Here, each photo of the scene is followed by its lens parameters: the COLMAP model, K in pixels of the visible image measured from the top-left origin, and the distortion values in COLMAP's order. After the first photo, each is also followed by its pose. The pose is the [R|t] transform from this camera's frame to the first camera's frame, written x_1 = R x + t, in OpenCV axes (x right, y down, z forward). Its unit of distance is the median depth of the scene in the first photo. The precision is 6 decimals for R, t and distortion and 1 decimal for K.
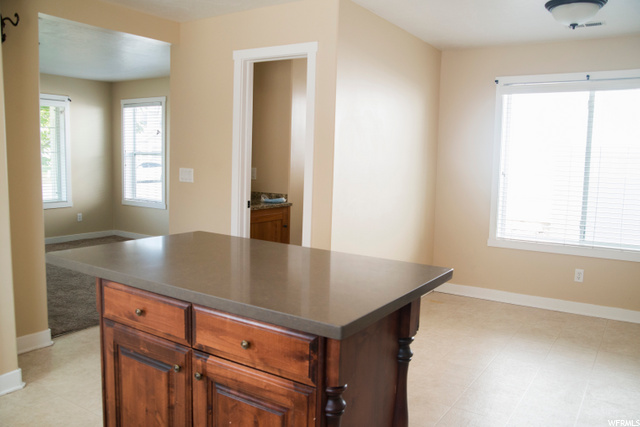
lens RADIAL K [[529.7, 0, 320.2], [0, 529.7, 217.1], [0, 0, 1]] dist [-0.102472, 0.106459]
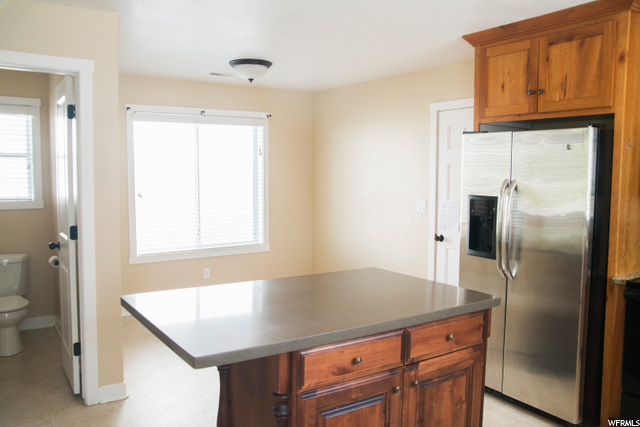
lens RADIAL K [[529.7, 0, 320.2], [0, 529.7, 217.1], [0, 0, 1]] dist [-0.102472, 0.106459]
pose [[0.377676, -0.105678, 0.919887, -1.368271], [0.114731, 0.991151, 0.066760, -0.183980], [-0.918802, 0.080326, 0.386459, 0.686639]]
